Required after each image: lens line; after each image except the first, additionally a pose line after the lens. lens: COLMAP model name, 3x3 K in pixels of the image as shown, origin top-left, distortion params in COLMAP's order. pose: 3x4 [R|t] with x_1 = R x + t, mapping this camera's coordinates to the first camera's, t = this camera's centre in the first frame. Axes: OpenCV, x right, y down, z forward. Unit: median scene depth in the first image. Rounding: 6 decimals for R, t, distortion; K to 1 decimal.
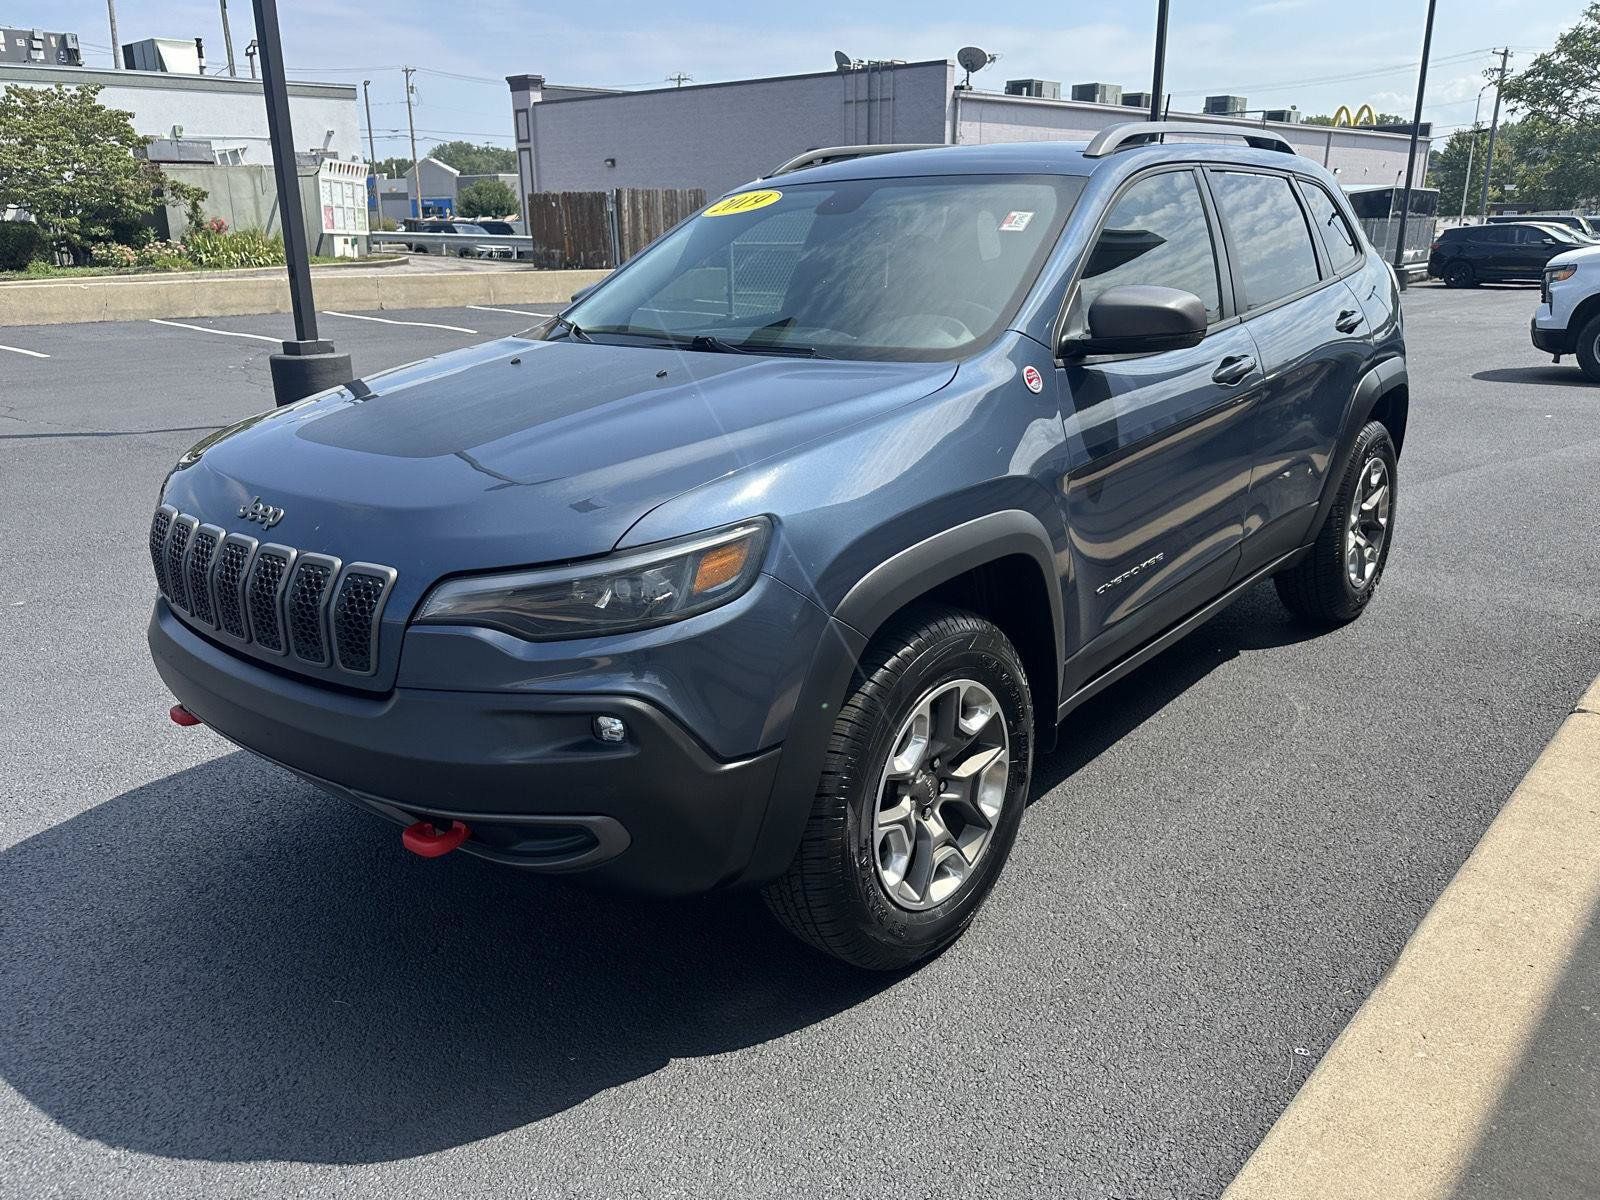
lens RADIAL K [[1230.0, 0, 809.0], [0, 1230.0, 611.6], [0, 0, 1]] dist [0.010101, -0.010687]
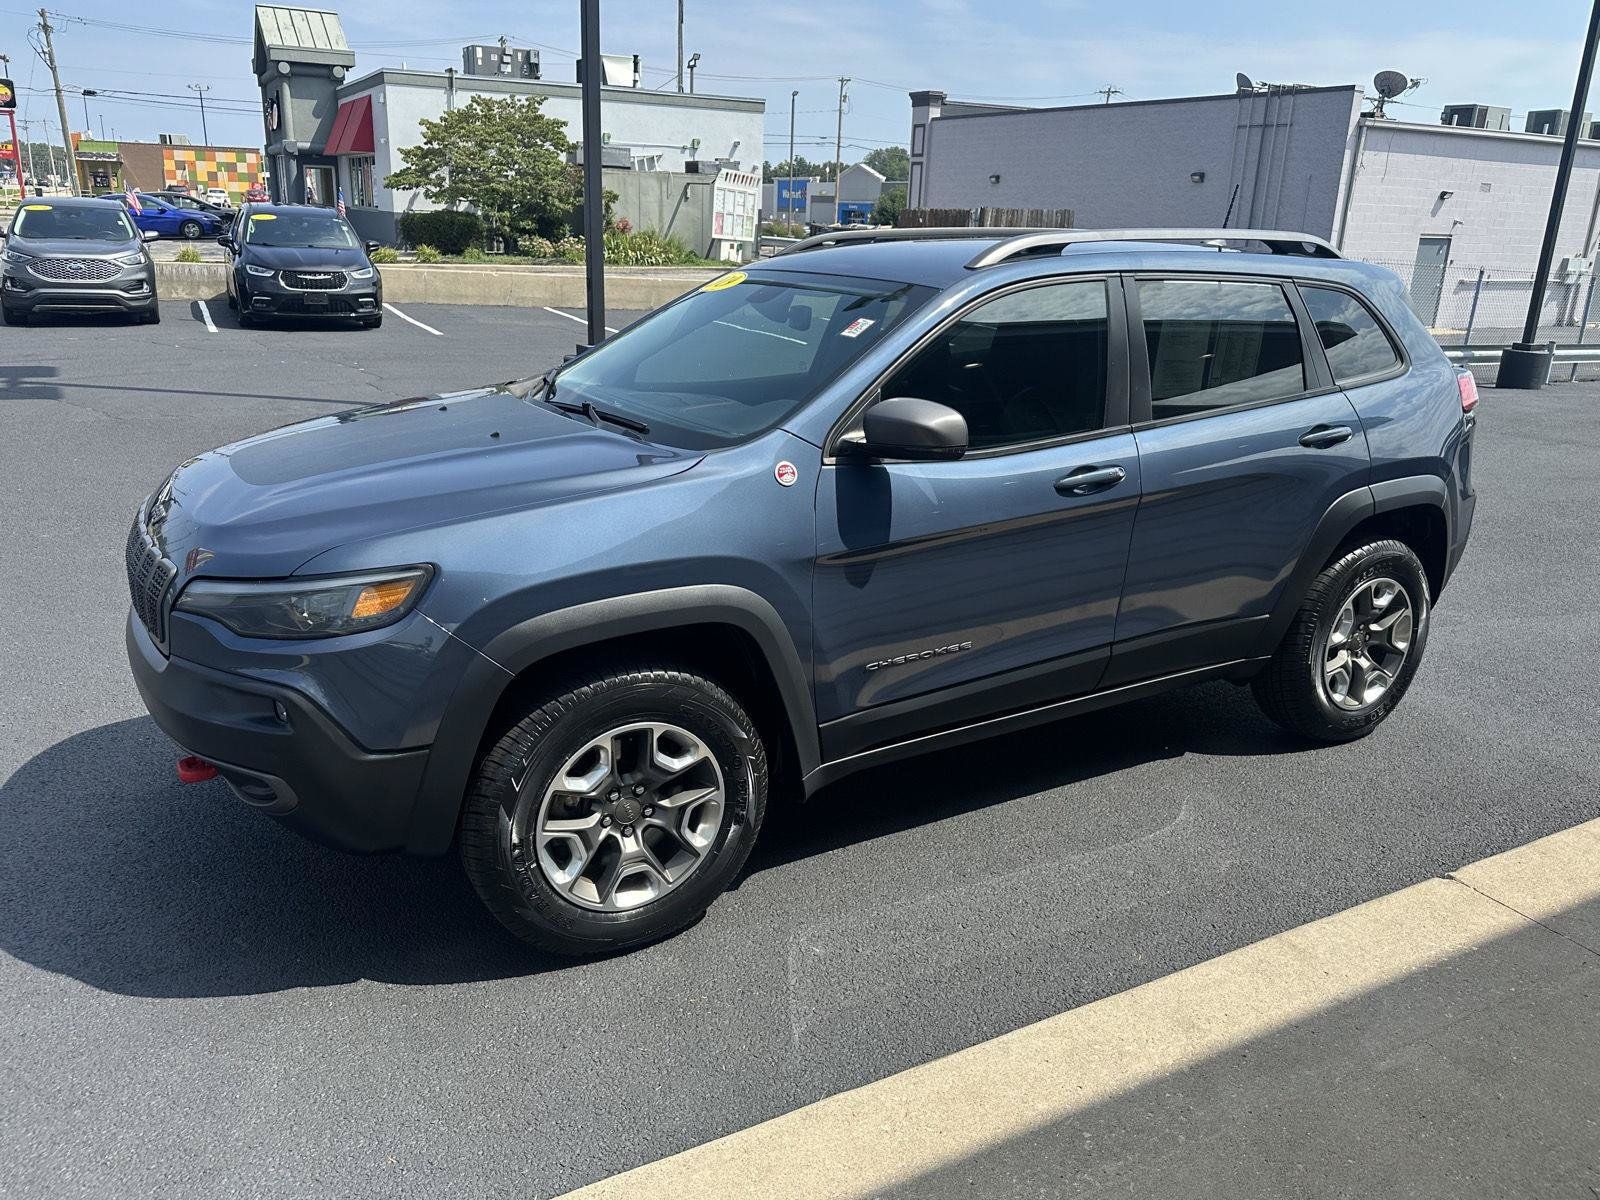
lens RADIAL K [[1246.5, 0, 854.5], [0, 1246.5, 607.4], [0, 0, 1]] dist [0.150469, -0.302378]
pose [[0.943098, 0.141771, -0.300777, 0.110673], [-0.144889, 0.989375, 0.012035, -0.016351], [0.299287, 0.032229, 0.953619, -0.014753]]
